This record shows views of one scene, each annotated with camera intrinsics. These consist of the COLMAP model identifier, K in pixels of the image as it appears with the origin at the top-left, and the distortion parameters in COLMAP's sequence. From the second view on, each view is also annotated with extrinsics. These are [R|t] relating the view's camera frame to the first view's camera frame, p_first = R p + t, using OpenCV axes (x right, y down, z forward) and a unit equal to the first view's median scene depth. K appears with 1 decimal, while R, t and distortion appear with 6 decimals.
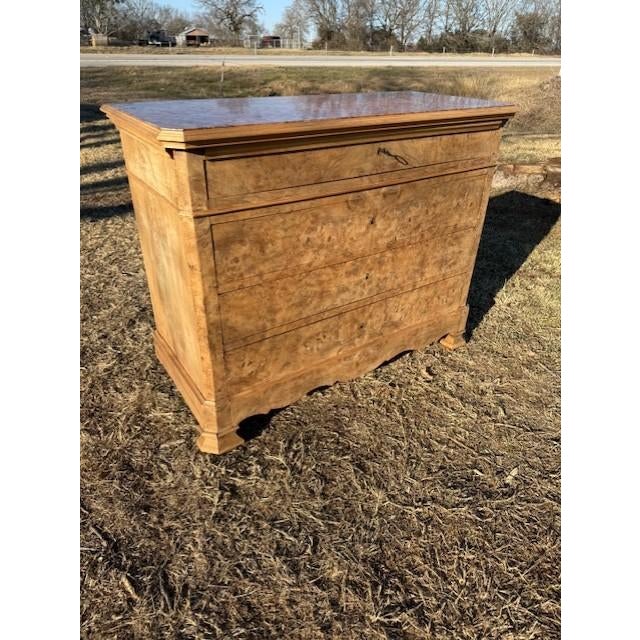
lens RADIAL K [[447.8, 0, 316.6], [0, 447.8, 319.6], [0, 0, 1]] dist [0.027838, -0.031415]
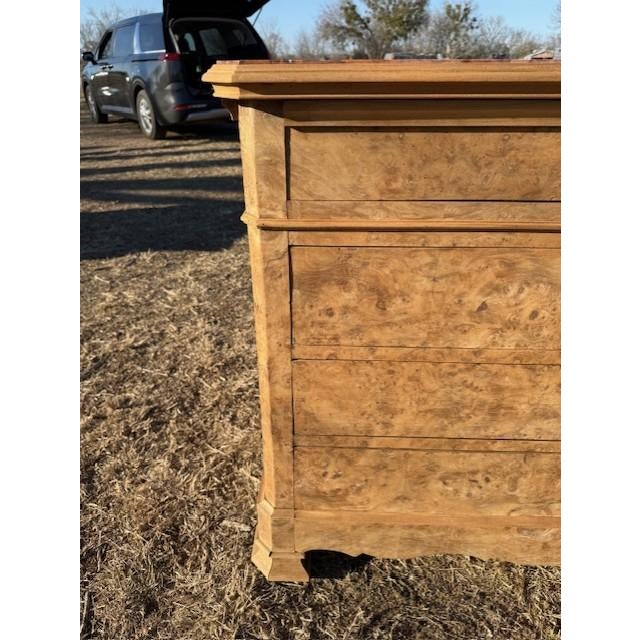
lens RADIAL K [[454.3, 0, 321.7], [0, 454.3, 327.0], [0, 0, 1]] dist [0.027433, -0.037112]
pose [[0.814191, 0.271466, -0.513224, 0.096102], [-0.288071, 0.956362, 0.048858, -0.118629], [0.504091, 0.108065, 0.856863, 0.423684]]
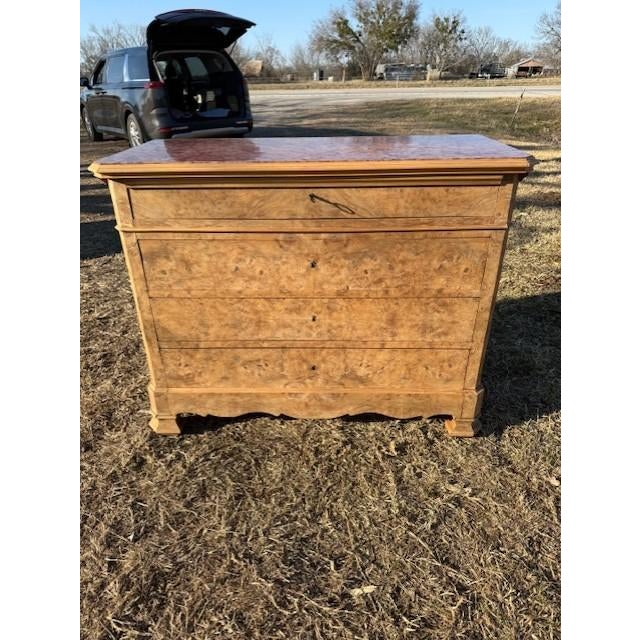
lens RADIAL K [[447.8, 0, 316.6], [0, 447.8, 313.7], [0, 0, 1]] dist [0.027838, -0.031415]
pose [[0.814556, 0.242086, -0.527155, 0.672665], [-0.275750, 0.961108, 0.015285, -0.132145], [0.510353, 0.132912, 0.849632, 0.181111]]
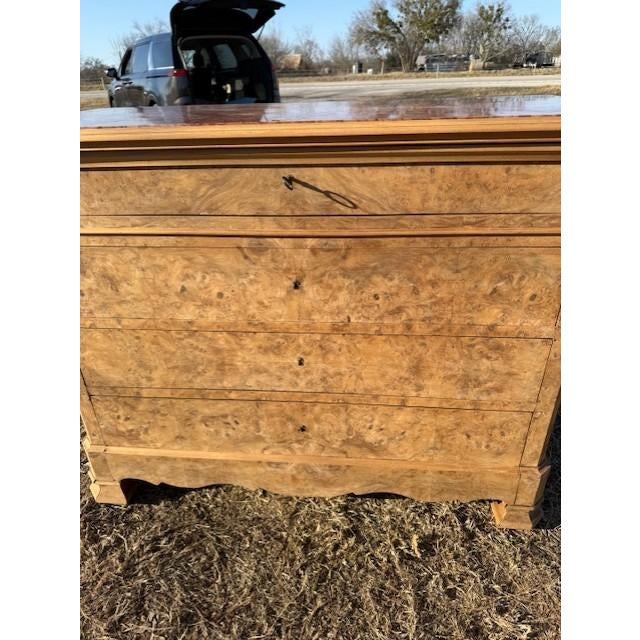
lens RADIAL K [[454.3, 0, 323.5], [0, 454.3, 313.7], [0, 0, 1]] dist [0.027433, -0.037112]
pose [[0.777328, 0.259364, -0.573142, 0.542797], [-0.290436, 0.956109, 0.038763, -0.215513], [0.558040, 0.136330, 0.818539, 0.484896]]
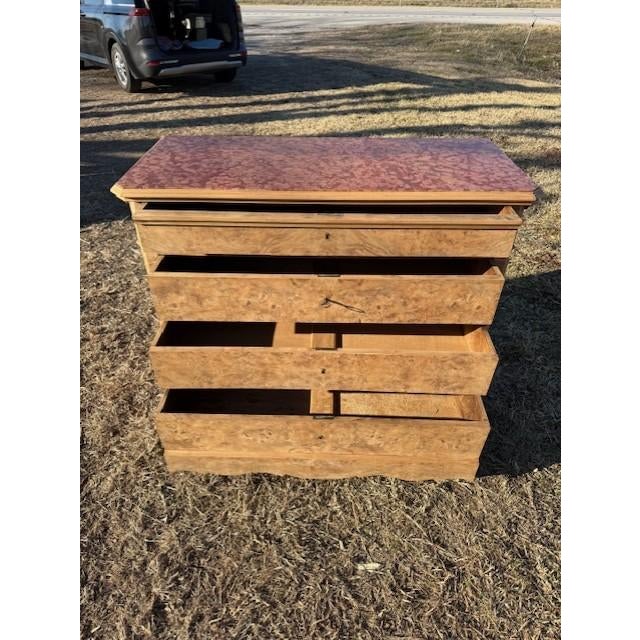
lens RADIAL K [[447.8, 0, 320.7], [0, 447.8, 316.7], [0, 0, 1]] dist [0.027838, -0.031415]
pose [[0.823520, 0.324429, -0.465361, 0.626677], [-0.288688, 0.945834, 0.148519, -0.286158], [0.488338, 0.012036, 0.872572, 0.082824]]
